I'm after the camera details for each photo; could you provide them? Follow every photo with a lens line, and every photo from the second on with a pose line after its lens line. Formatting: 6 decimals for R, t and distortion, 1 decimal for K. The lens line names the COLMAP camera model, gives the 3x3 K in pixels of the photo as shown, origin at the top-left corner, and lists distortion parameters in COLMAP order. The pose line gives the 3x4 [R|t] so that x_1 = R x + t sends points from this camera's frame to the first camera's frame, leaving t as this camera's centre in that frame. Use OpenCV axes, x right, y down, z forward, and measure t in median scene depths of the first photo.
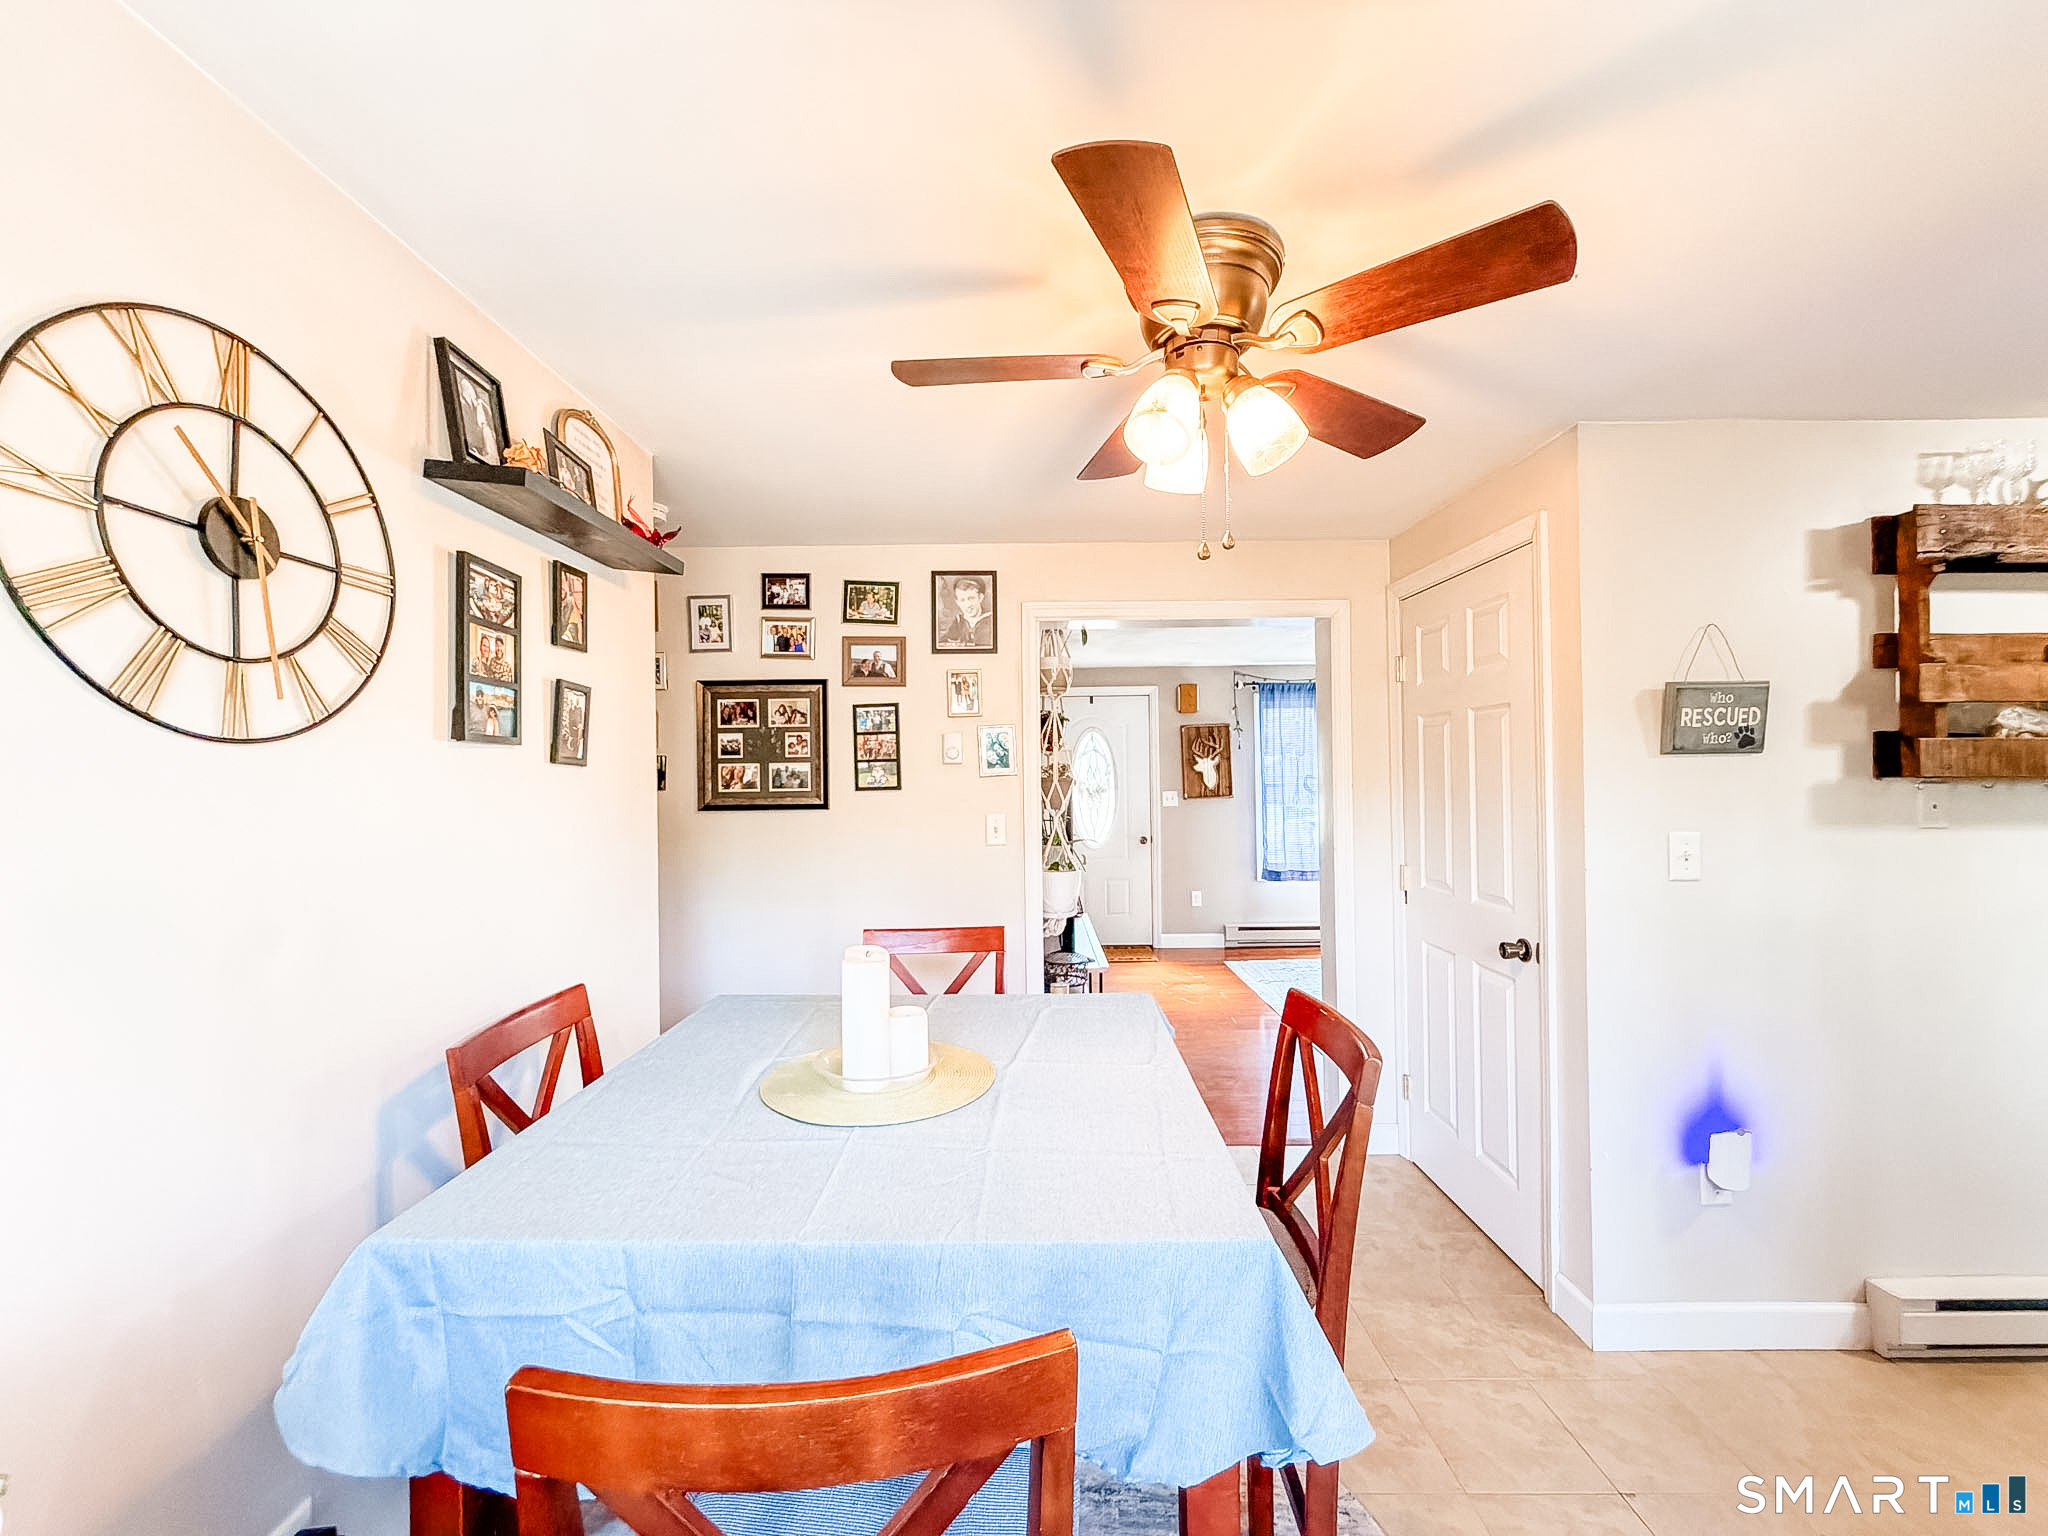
lens RADIAL K [[815.0, 0, 1022.5], [0, 815.0, 768.7], [0, 0, 1]] dist [0.000080, -0.000170]
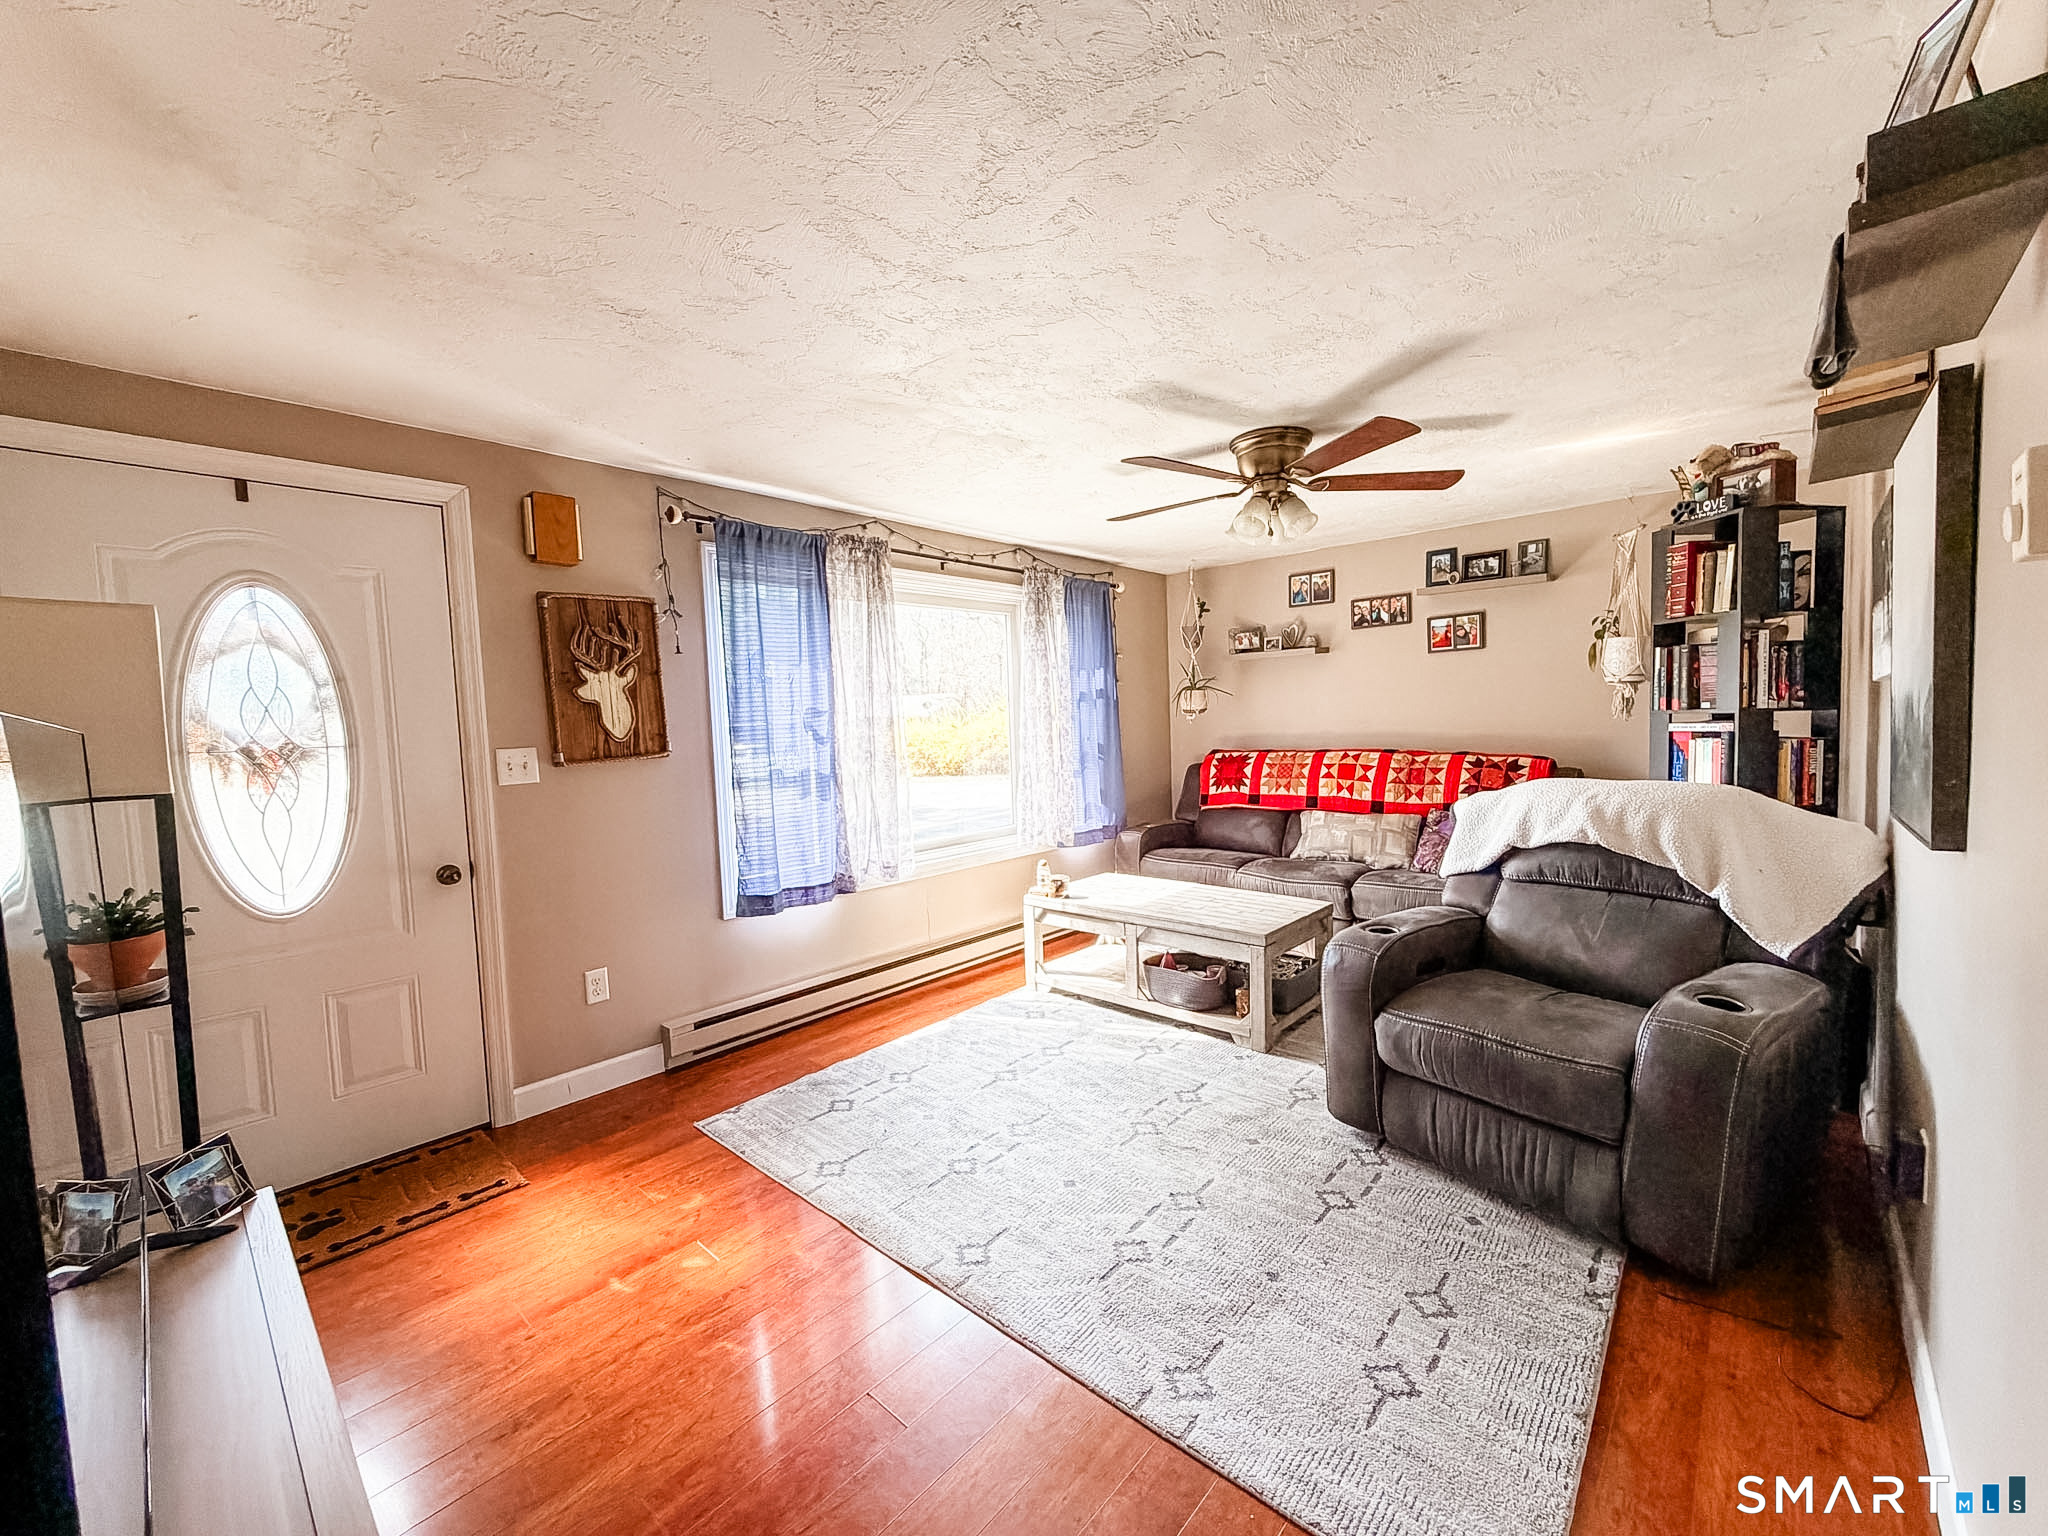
lens RADIAL K [[815.0, 0, 1022.5], [0, 815.0, 768.7], [0, 0, 1]] dist [0.000080, -0.000170]
pose [[0.669920, -0.057501, 0.740204, 0.135212], [0.019608, 0.998019, 0.059782, 0.054346], [-0.742175, -0.025535, 0.669720, 1.599921]]
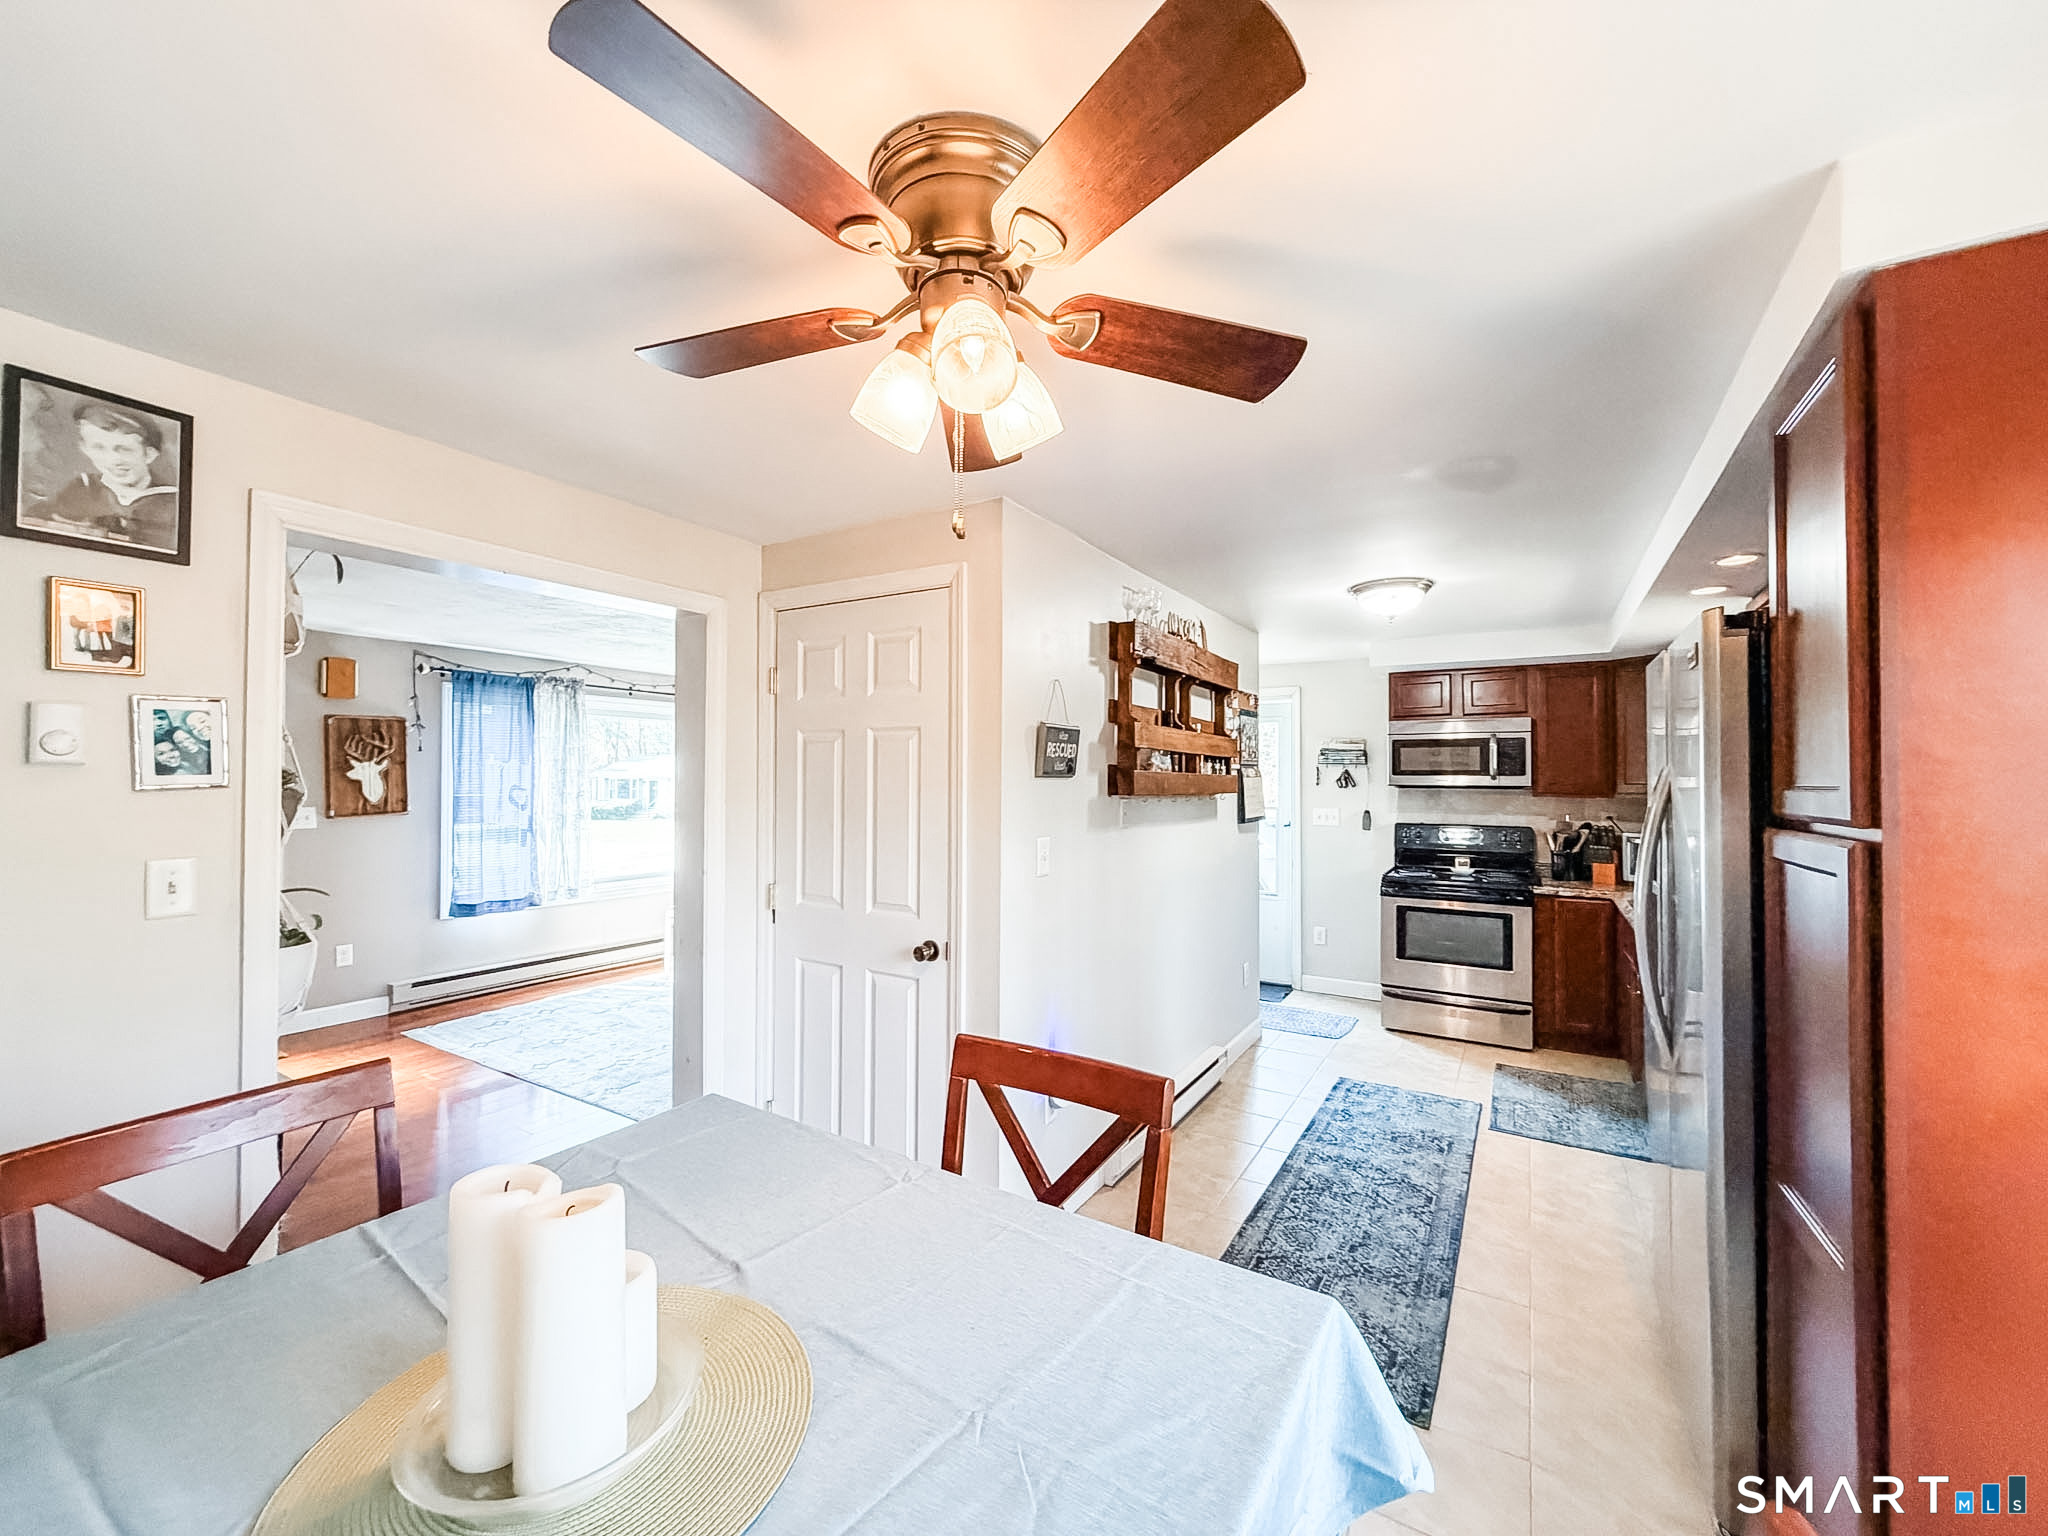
lens RADIAL K [[815.0, 0, 1022.5], [0, 815.0, 768.7], [0, 0, 1]] dist [0.000080, -0.000170]
pose [[0.522961, 0.026041, 0.851958, -0.281562], [-0.016586, 0.999655, -0.020375, -0.004546], [-0.852195, -0.003476, 0.523213, 0.325952]]
